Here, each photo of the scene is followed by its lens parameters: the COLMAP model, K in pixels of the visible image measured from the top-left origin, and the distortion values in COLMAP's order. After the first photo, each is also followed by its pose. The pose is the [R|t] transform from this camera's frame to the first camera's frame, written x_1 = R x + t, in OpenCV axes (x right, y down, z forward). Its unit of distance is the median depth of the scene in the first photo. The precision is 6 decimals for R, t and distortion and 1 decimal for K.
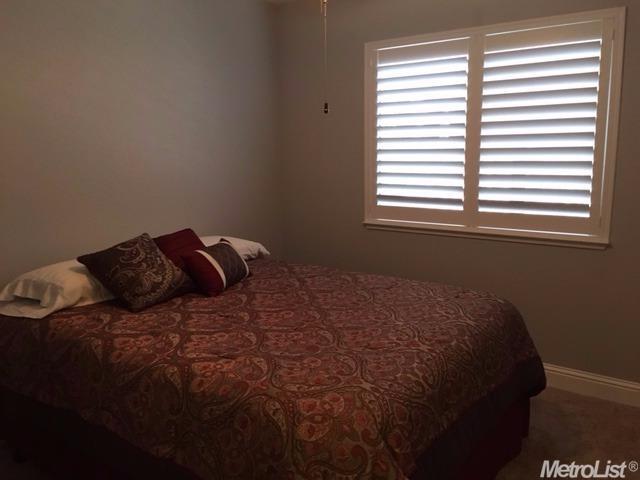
lens RADIAL K [[550.3, 0, 319.3], [0, 550.3, 238.5], [0, 0, 1]] dist [0.063032, -0.065630]
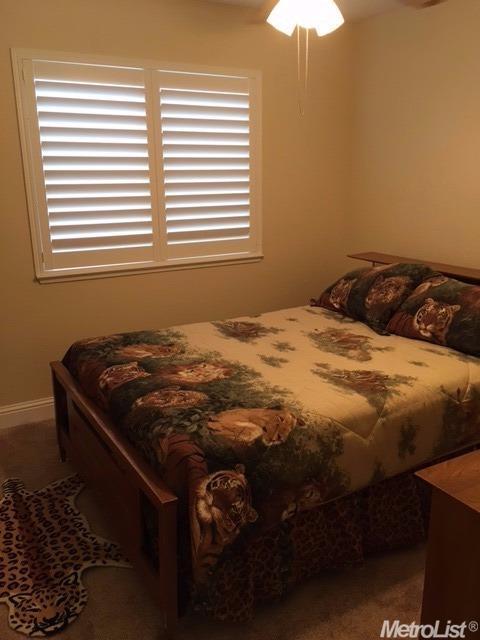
lens RADIAL K [[550.3, 0, 239.5], [0, 550.3, 321.0], [0, 0, 1]] dist [0.063032, -0.065630]
pose [[0.422874, -0.224855, 0.877849, -0.602896], [0.162089, 0.971872, 0.170858, -0.065078], [-0.891575, 0.070038, 0.447425, 0.416910]]
